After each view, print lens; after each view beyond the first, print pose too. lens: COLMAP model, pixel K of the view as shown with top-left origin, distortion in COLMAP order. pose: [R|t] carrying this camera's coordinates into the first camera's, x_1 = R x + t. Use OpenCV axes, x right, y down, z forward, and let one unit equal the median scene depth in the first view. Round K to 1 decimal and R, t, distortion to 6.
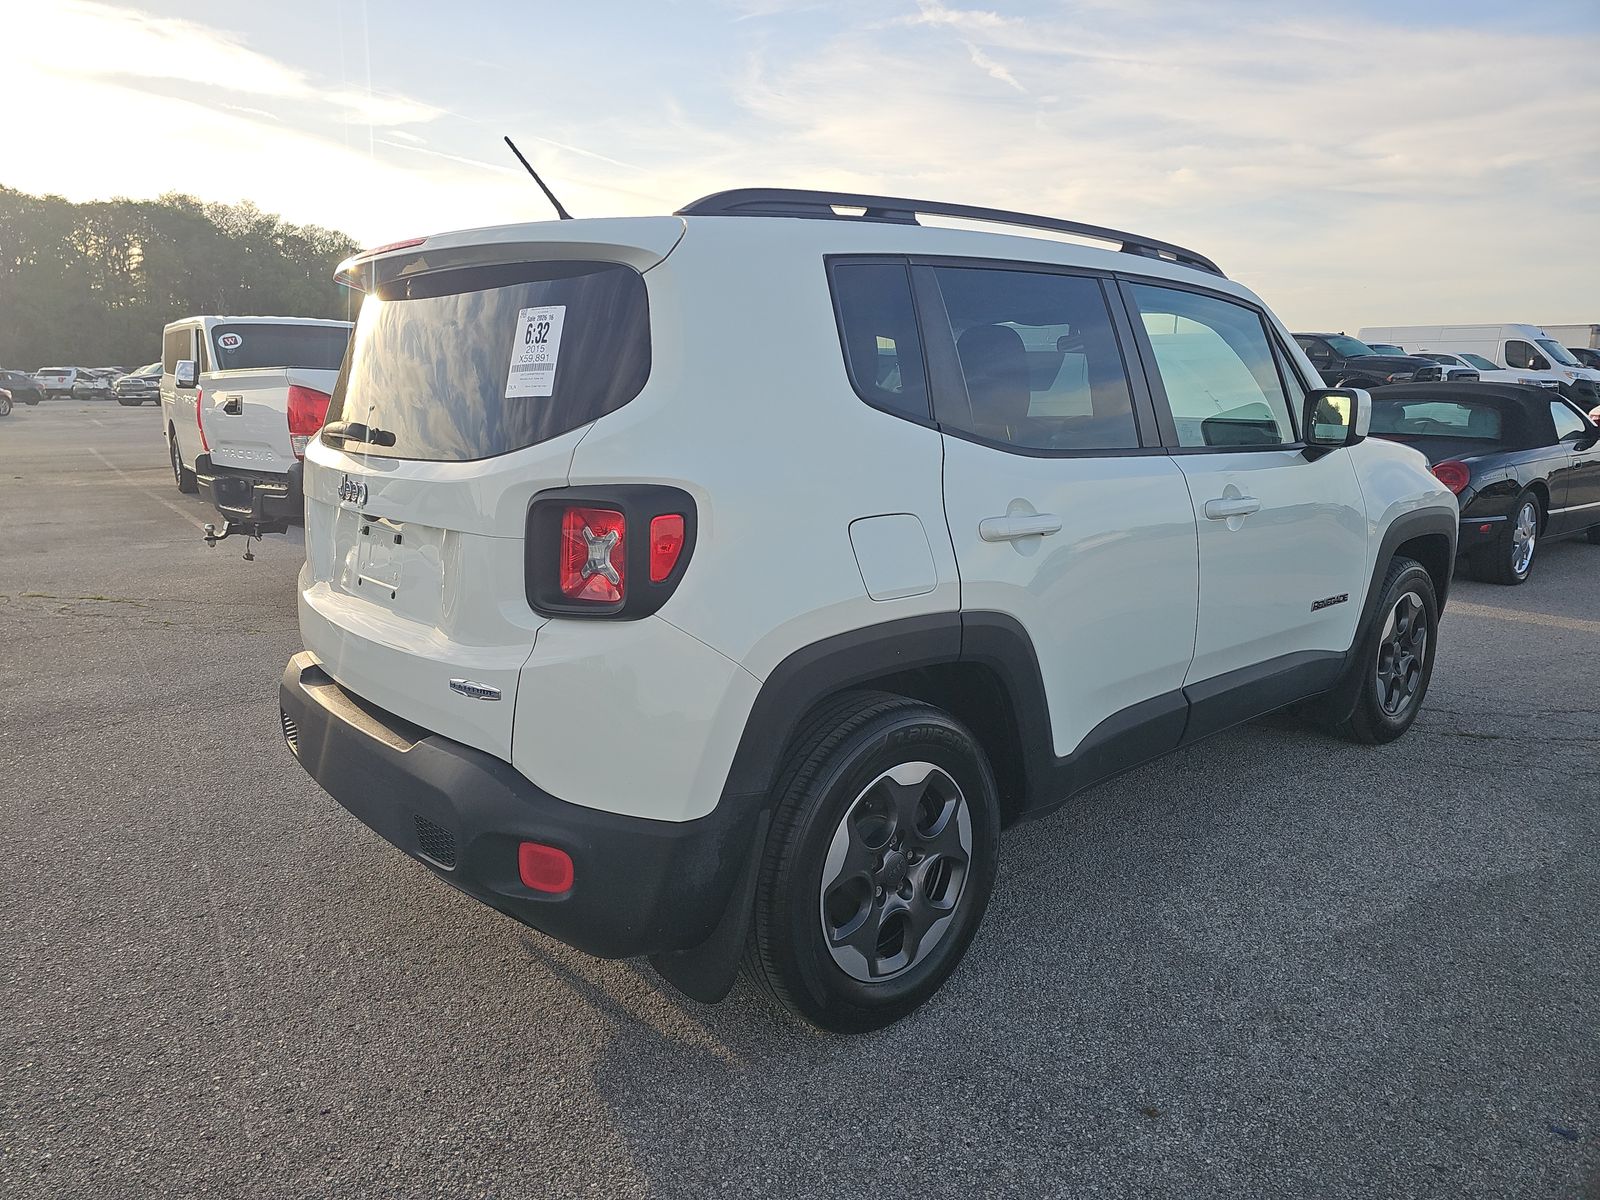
lens RADIAL K [[1089.3, 0, 800.0], [0, 1089.3, 600.0], [0, 0, 1]] dist [0.041544, -0.036004]
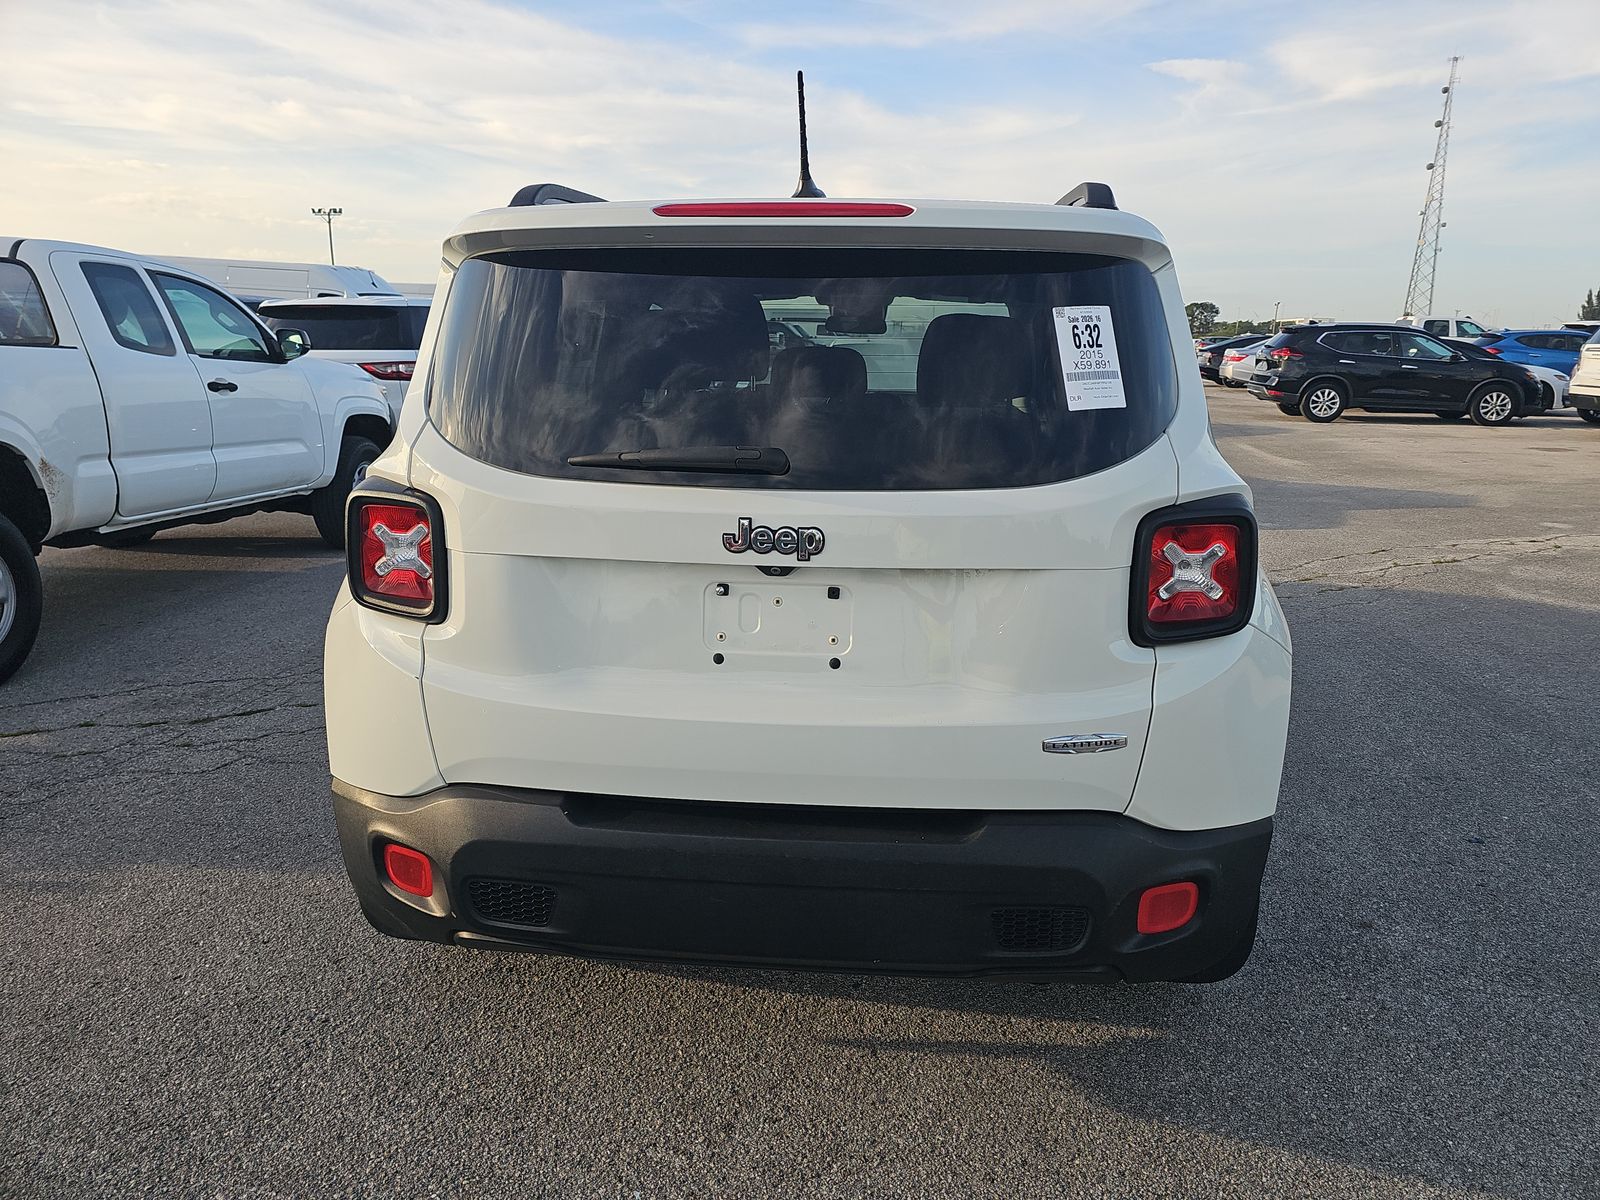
lens RADIAL K [[1081.9, 0, 800.0], [0, 1081.9, 600.0], [0, 0, 1]] dist [0.032005, -0.028636]
pose [[0.704278, -0.160162, 0.691622, -1.043319], [0.125893, 0.986955, 0.100356, -0.149348], [-0.698673, 0.016392, 0.715254, 0.532070]]
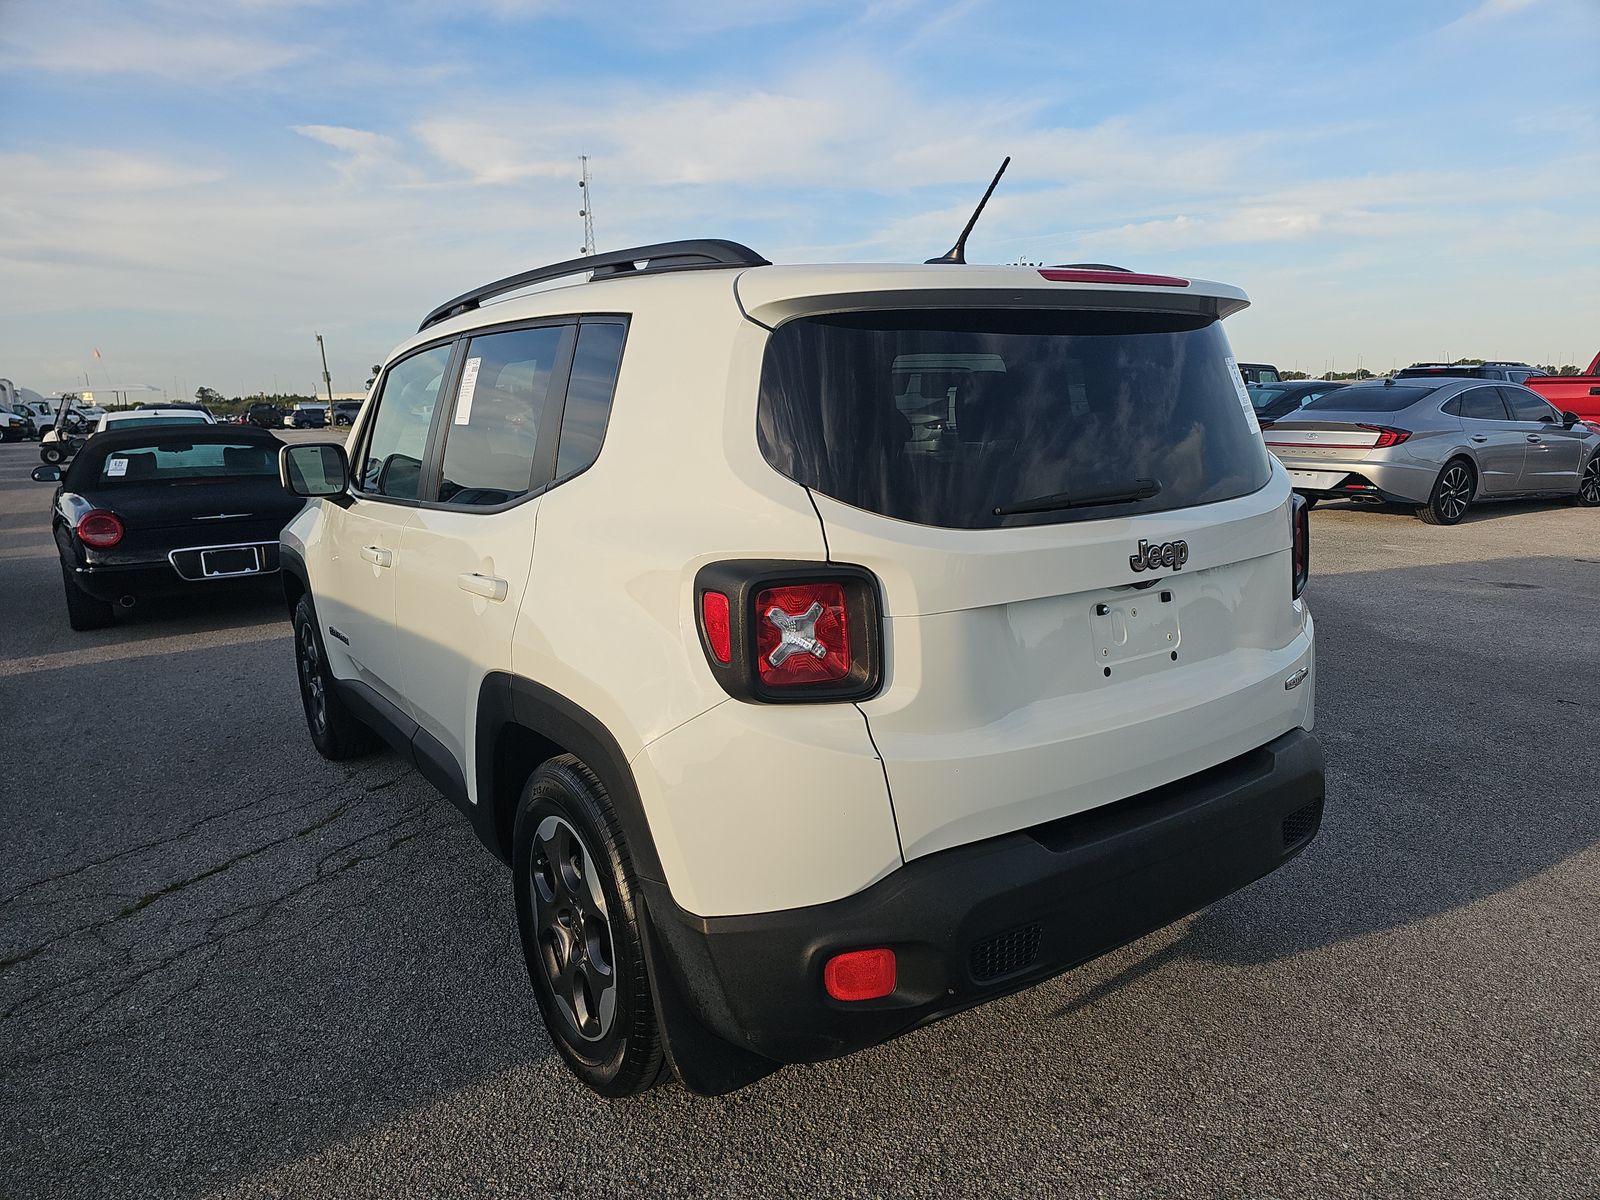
lens RADIAL K [[1099.7, 0, 800.0], [0, 1099.7, 623.9], [0, 0, 1]] dist [0.018563, -0.025608]
pose [[0.061885, -0.201705, 0.977489, -1.486169], [0.214933, 0.959082, 0.184299, -0.311819], [-0.974666, 0.198689, 0.102706, 1.386513]]
